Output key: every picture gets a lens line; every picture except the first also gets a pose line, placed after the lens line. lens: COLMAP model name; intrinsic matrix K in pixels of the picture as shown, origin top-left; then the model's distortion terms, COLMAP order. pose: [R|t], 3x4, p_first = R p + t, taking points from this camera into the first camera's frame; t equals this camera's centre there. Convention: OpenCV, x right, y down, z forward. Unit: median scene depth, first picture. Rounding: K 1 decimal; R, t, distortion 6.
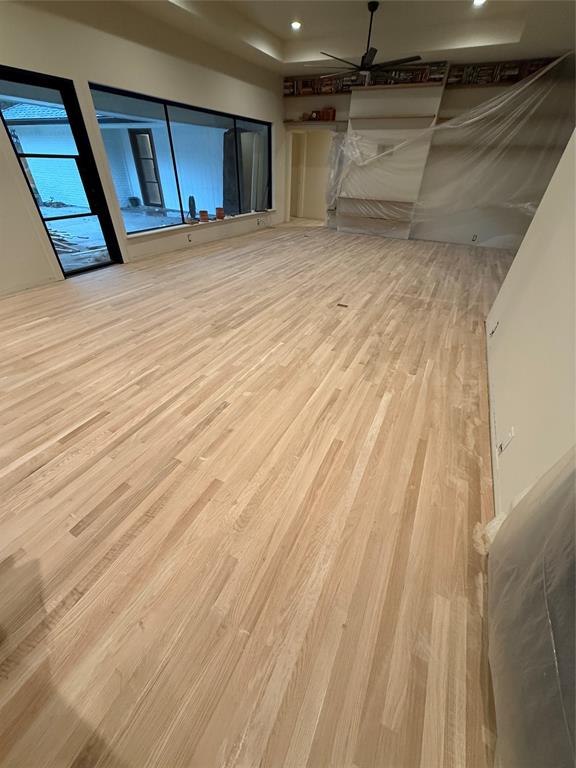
lens RADIAL K [[299.3, 0, 288.0], [0, 299.3, 384.0], [0, 0, 1]] dist [-0.001000, -0.000093]
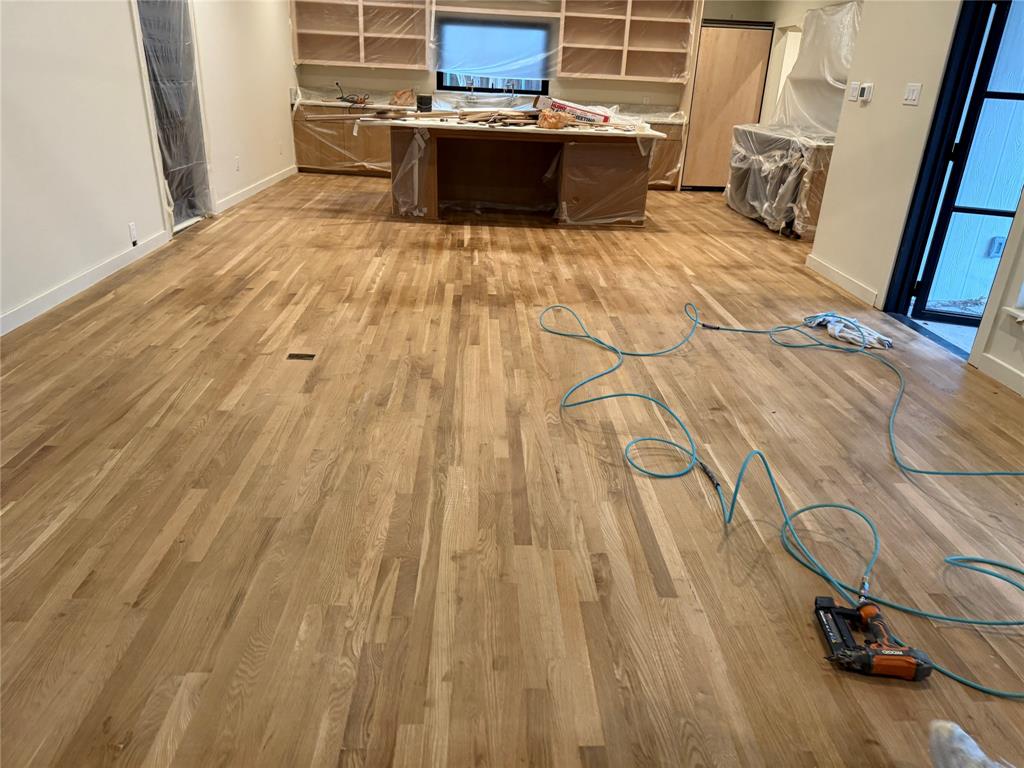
lens RADIAL K [[731.8, 0, 512.0], [0, 731.8, 384.0], [0, 0, 1]] dist [0.009371, 0.002151]
pose [[-0.867985, 0.128021, -0.479805, 0.374961], [-0.348101, 0.532217, 0.771732, -1.013808], [0.354158, 0.836872, -0.417392, 1.405087]]
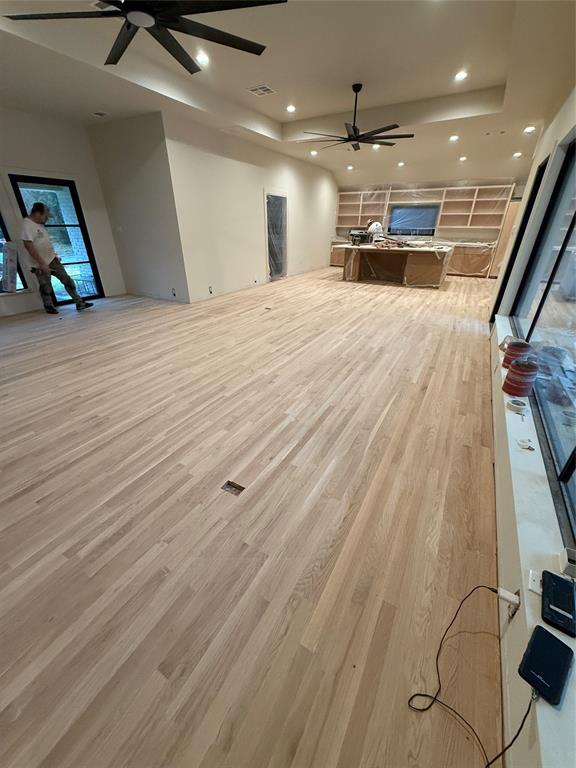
lens RADIAL K [[299.3, 0, 288.0], [0, 299.3, 384.0], [0, 0, 1]] dist [-0.001000, -0.000093]
pose [[-0.998232, -0.053317, 0.026276, 0.015266], [0.000610, 0.432850, 0.901466, -1.350414], [-0.059437, 0.899888, -0.432052, 1.824075]]
